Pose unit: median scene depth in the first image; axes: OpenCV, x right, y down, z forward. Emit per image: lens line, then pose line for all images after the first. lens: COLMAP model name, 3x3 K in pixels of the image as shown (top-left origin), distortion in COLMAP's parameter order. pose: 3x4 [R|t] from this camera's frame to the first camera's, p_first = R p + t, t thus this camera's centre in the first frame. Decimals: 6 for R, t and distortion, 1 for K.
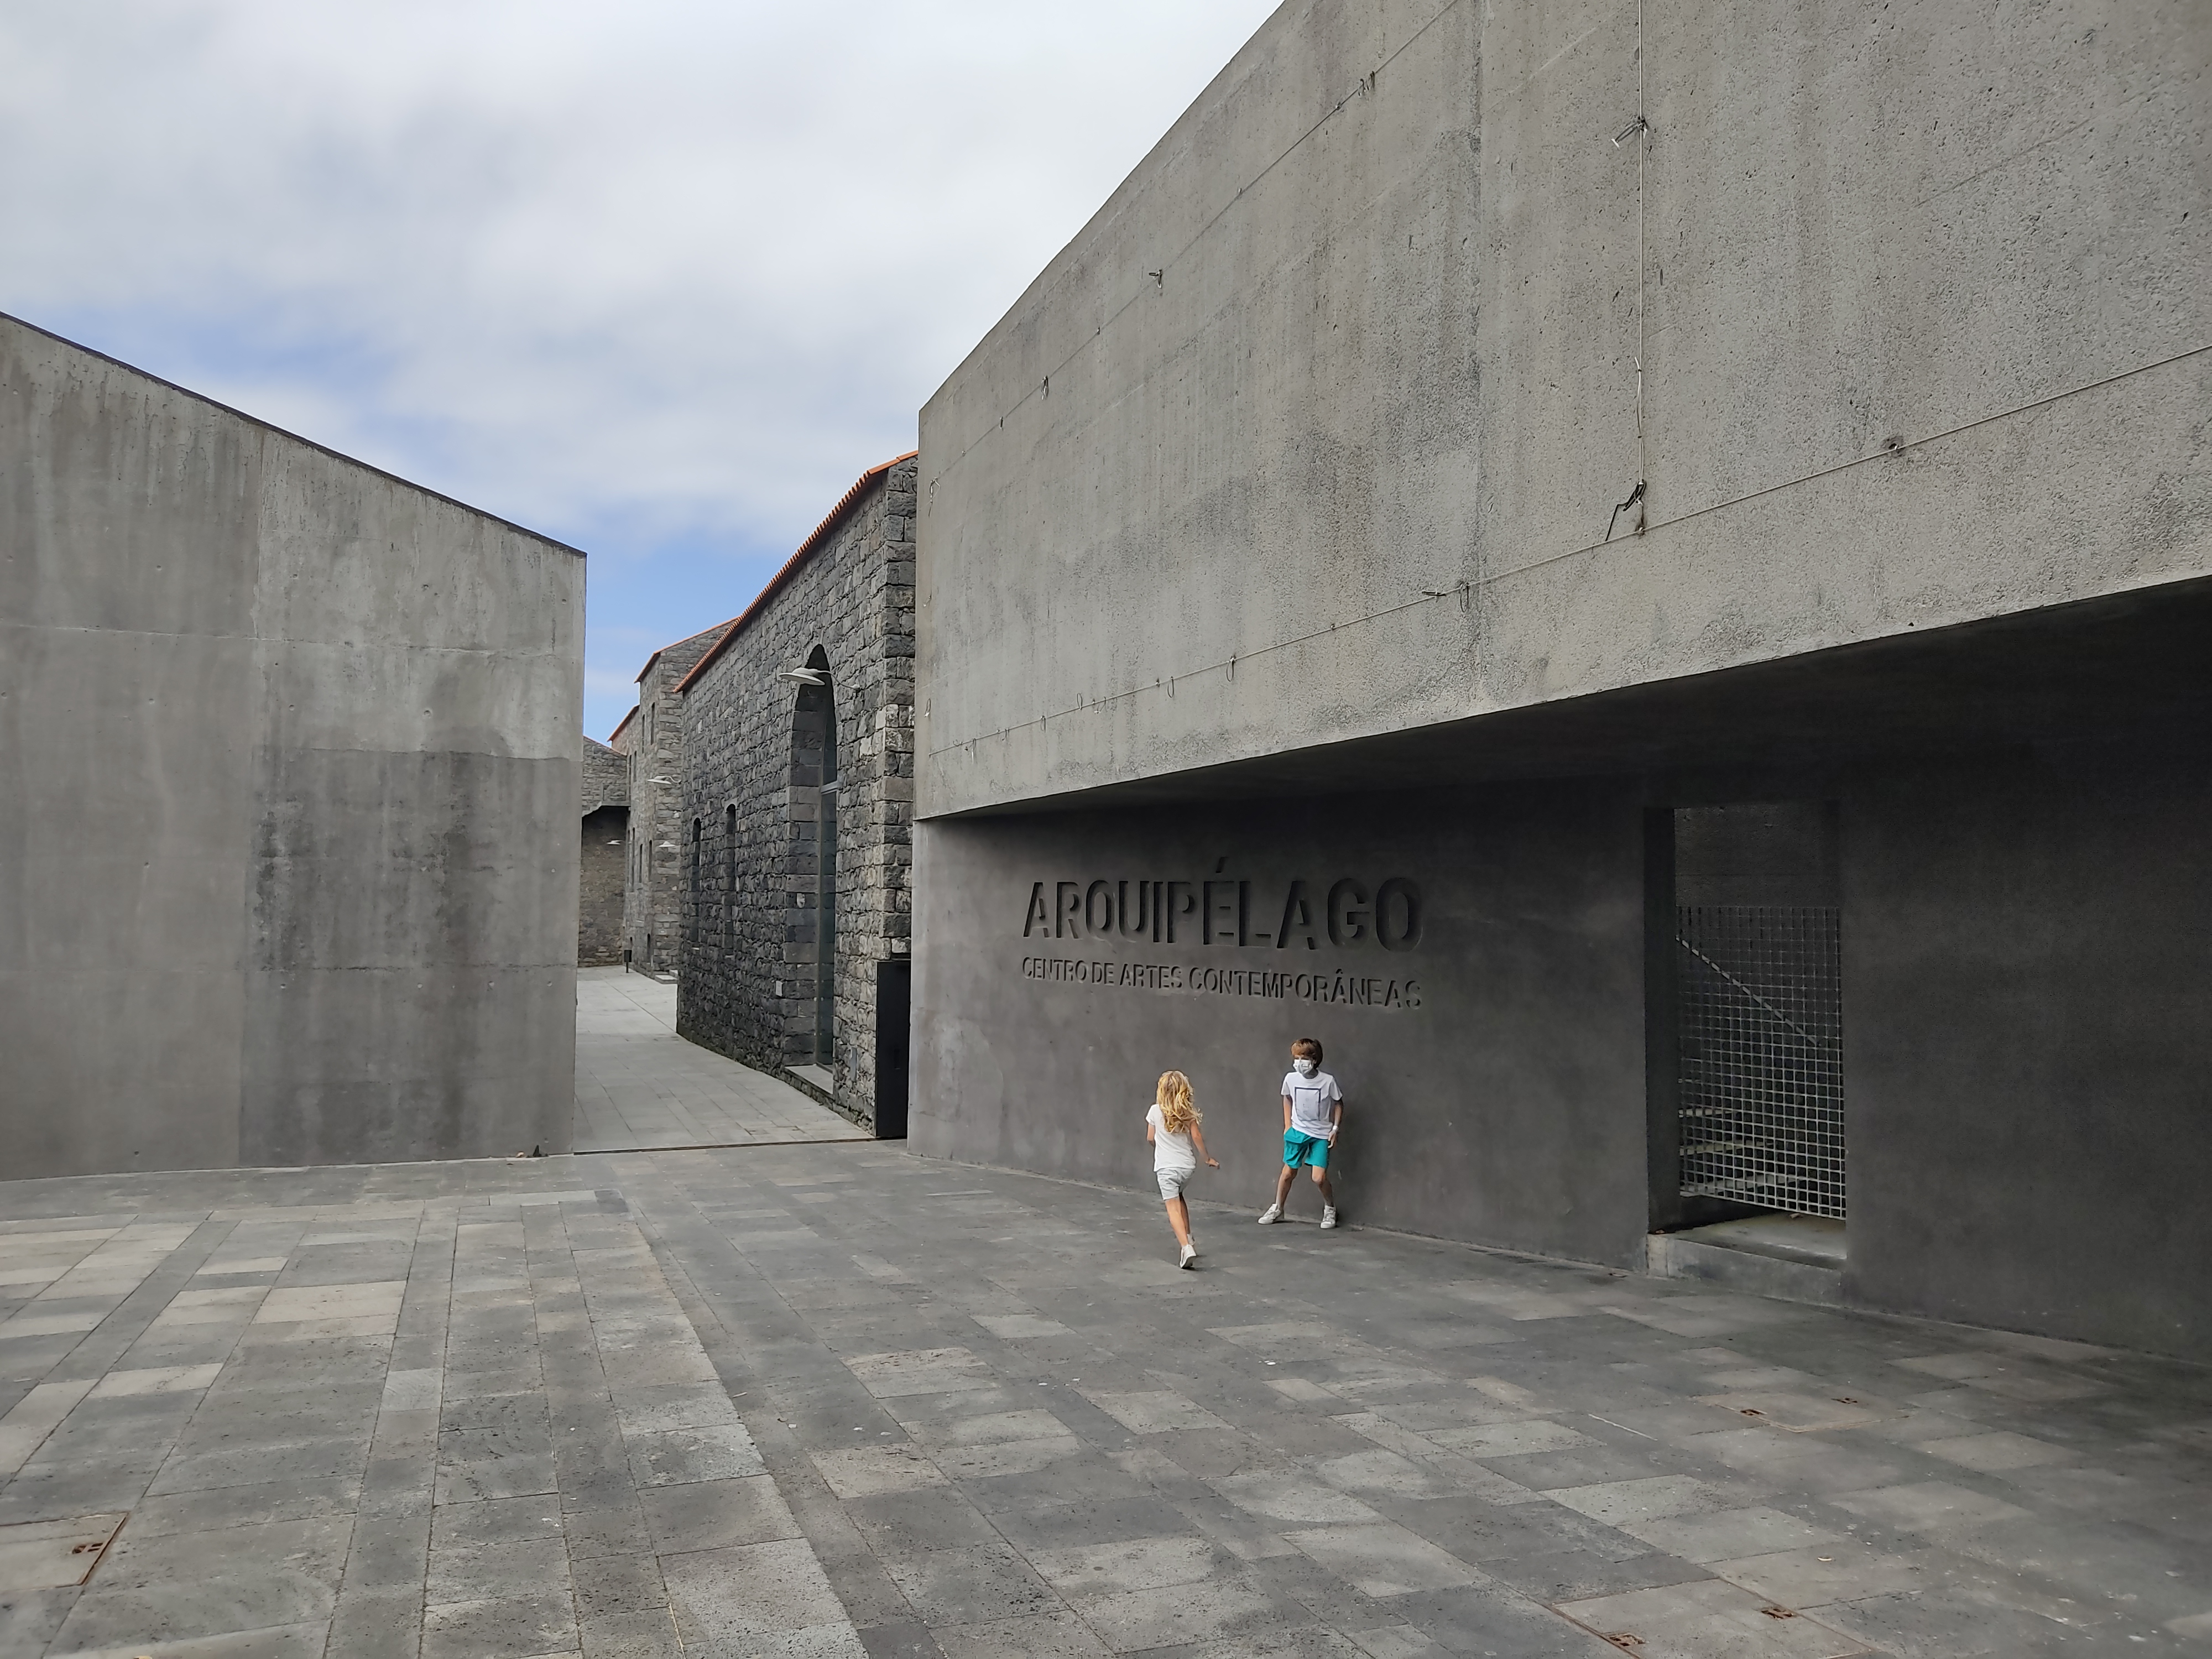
lens RADIAL K [[1611.8, 0, 1114.3], [0, 1611.8, 833.6], [0, 0, 1]] dist [0.113079, -0.163929]
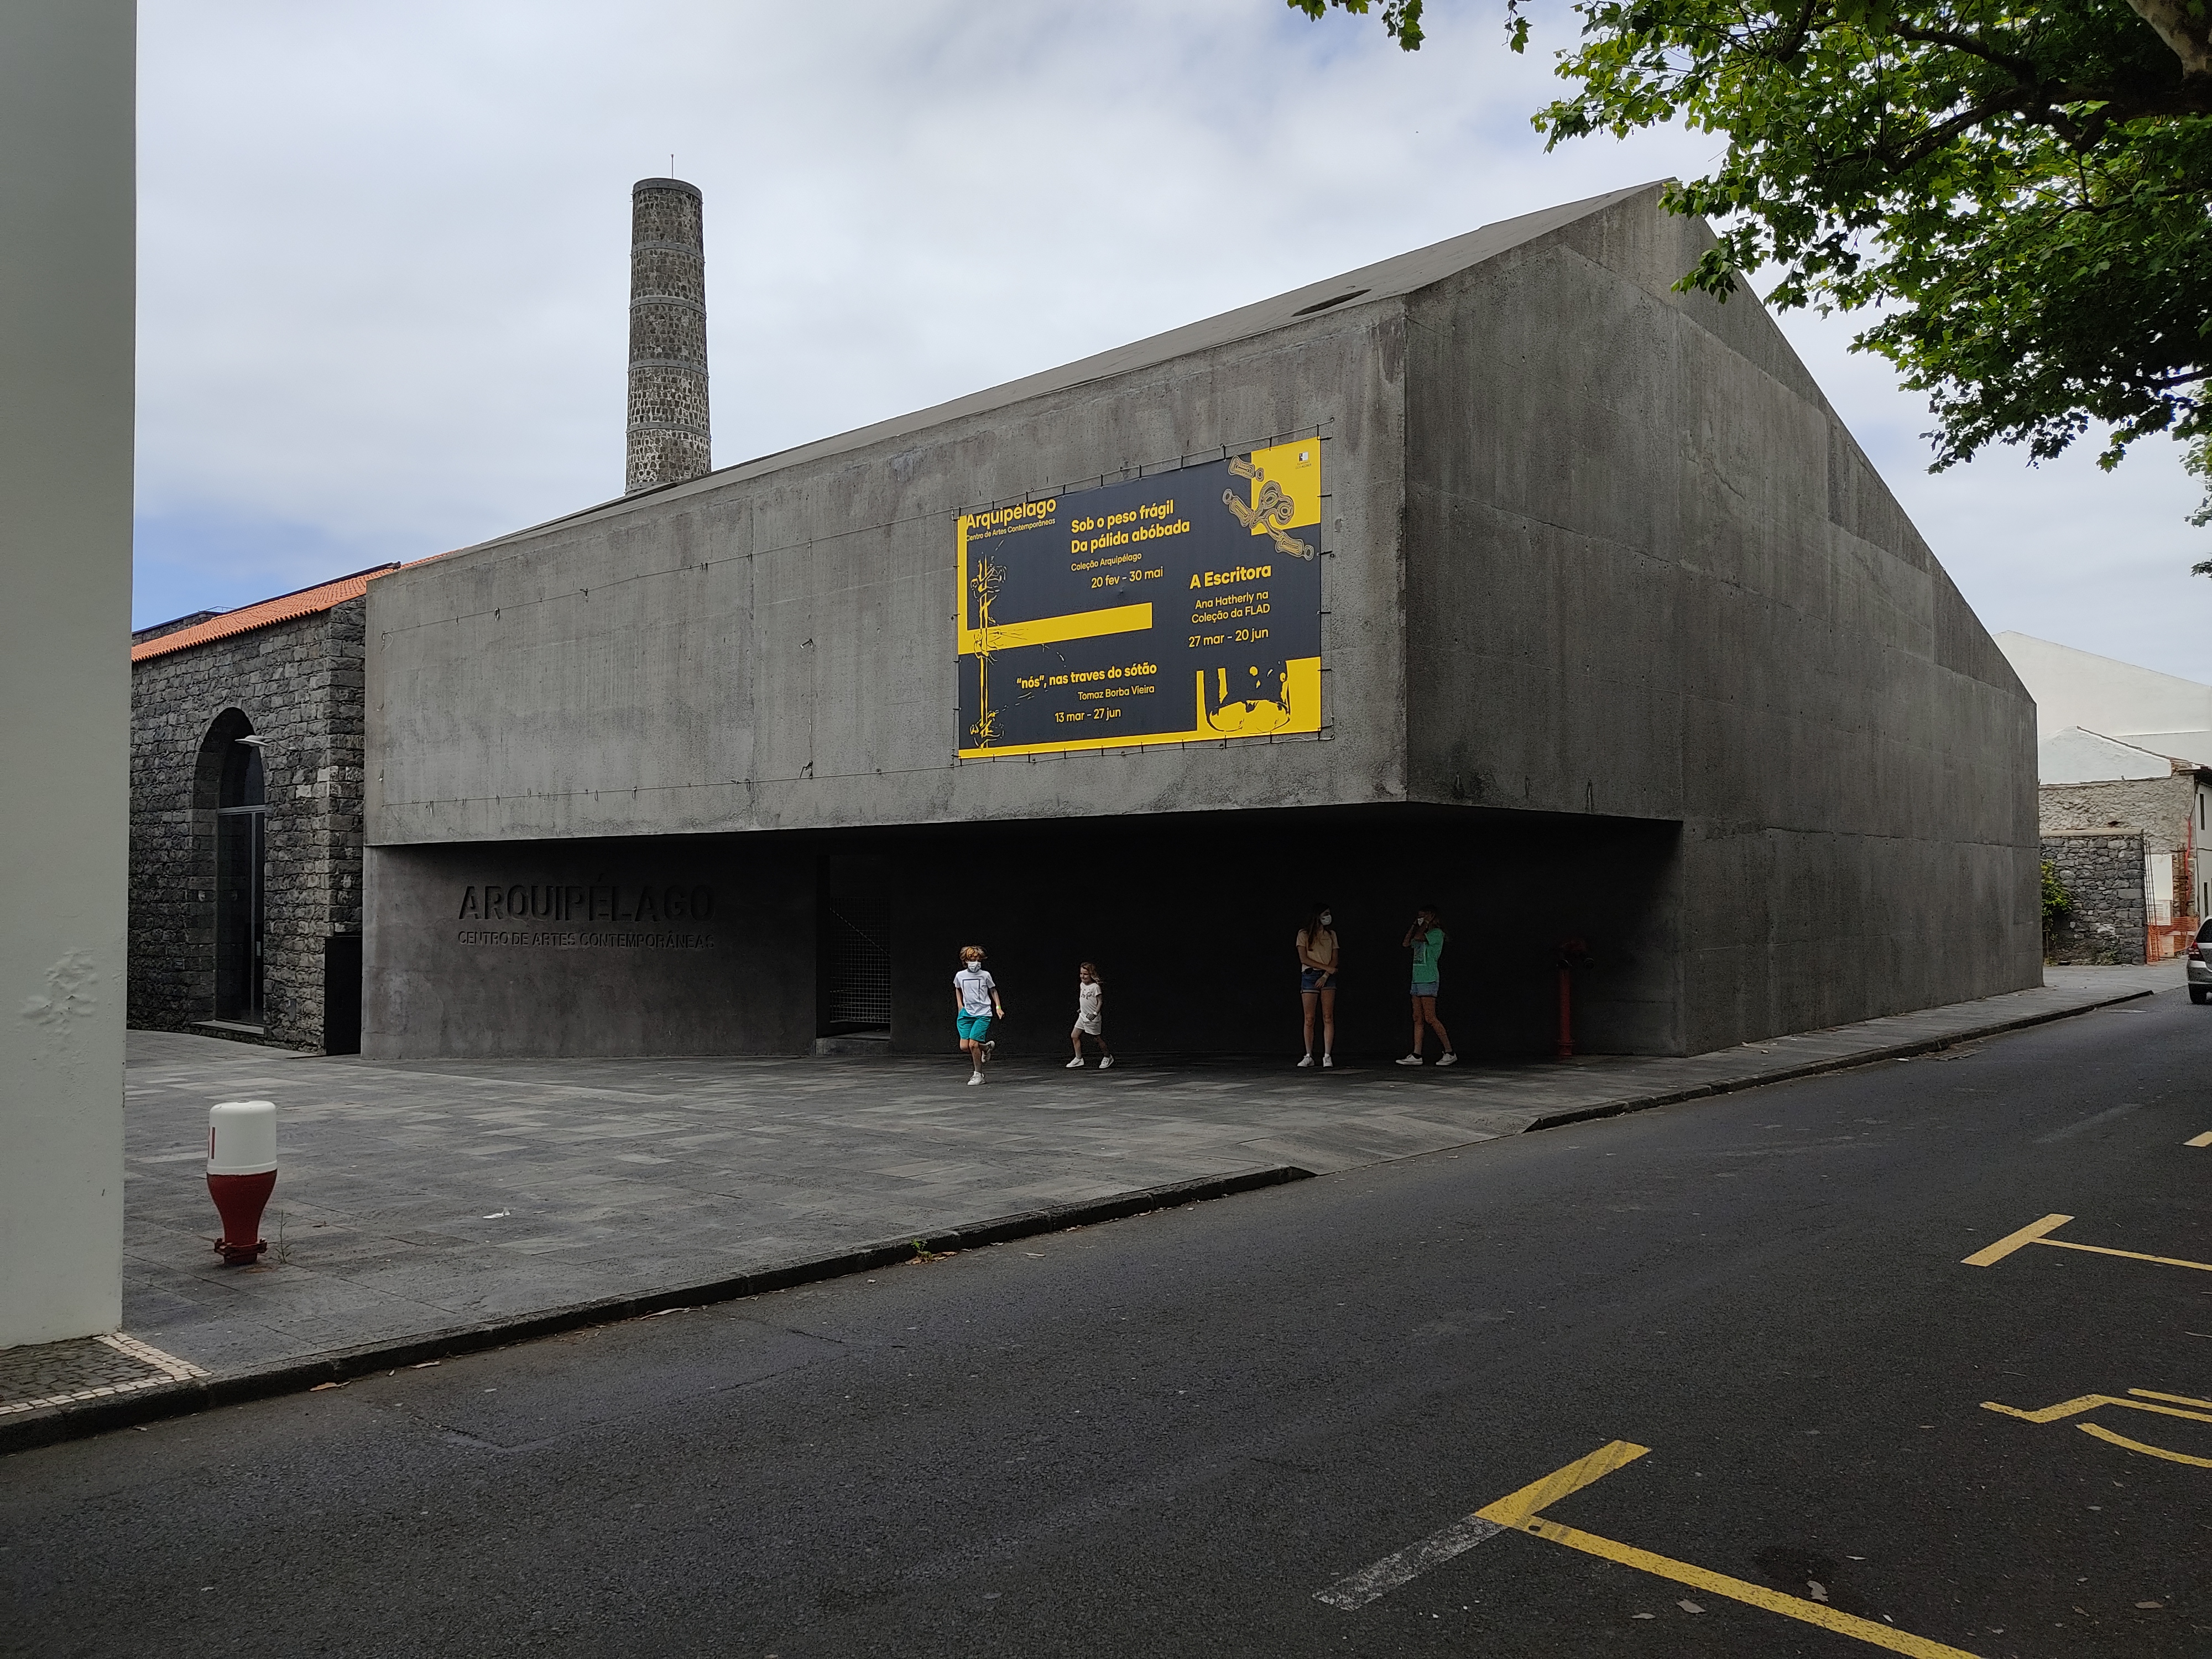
lens RADIAL K [[1611.8, 0, 1114.3], [0, 1611.8, 833.6], [0, 0, 1]] dist [0.113079, -0.163929]
pose [[0.887010, 0.001067, 0.461749, -0.265813], [-0.009217, 0.999839, 0.015396, -0.063566], [-0.461658, -0.017913, 0.886877, -0.907009]]
